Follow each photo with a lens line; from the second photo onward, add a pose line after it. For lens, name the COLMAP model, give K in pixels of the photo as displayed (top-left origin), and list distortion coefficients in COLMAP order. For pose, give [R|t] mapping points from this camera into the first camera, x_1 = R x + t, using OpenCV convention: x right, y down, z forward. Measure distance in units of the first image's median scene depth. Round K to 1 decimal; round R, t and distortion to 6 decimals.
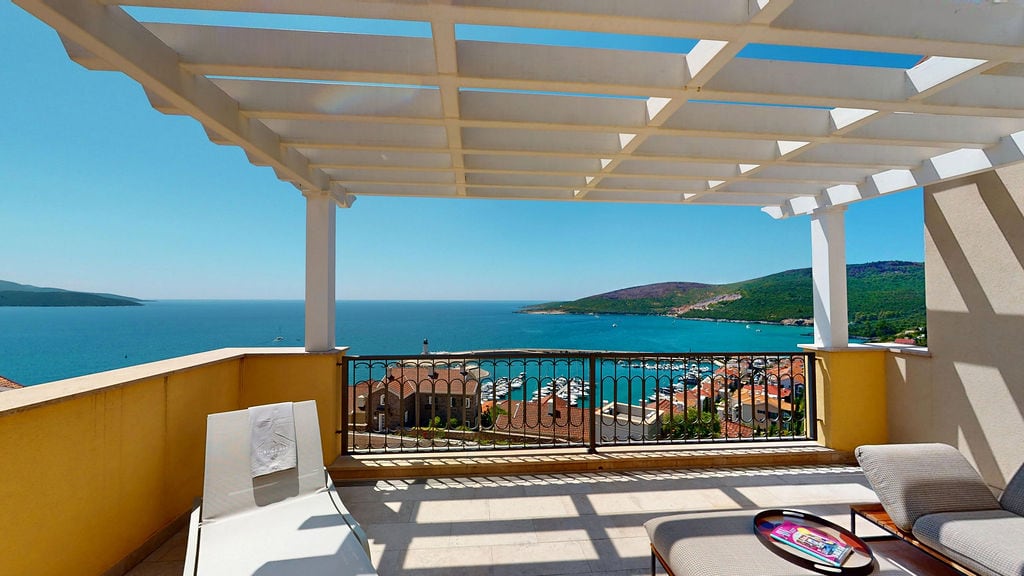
lens RADIAL K [[383.8, 0, 512.0], [0, 383.8, 288.0], [0, 0, 1]] dist [0.001550, 0.000138]
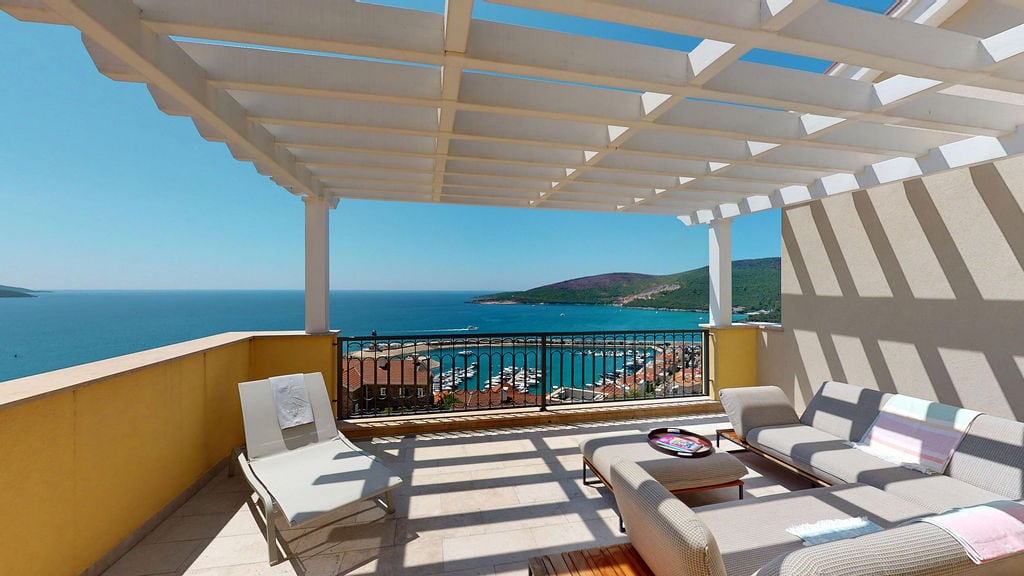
lens RADIAL K [[383.8, 0, 512.0], [0, 383.8, 288.0], [0, 0, 1]] dist [0.001550, 0.000138]
pose [[0.992212, 0.000302, 0.124559, -0.053361], [-0.003515, 0.999667, 0.025582, -0.007629], [-0.124510, -0.025821, 0.991882, -0.240238]]
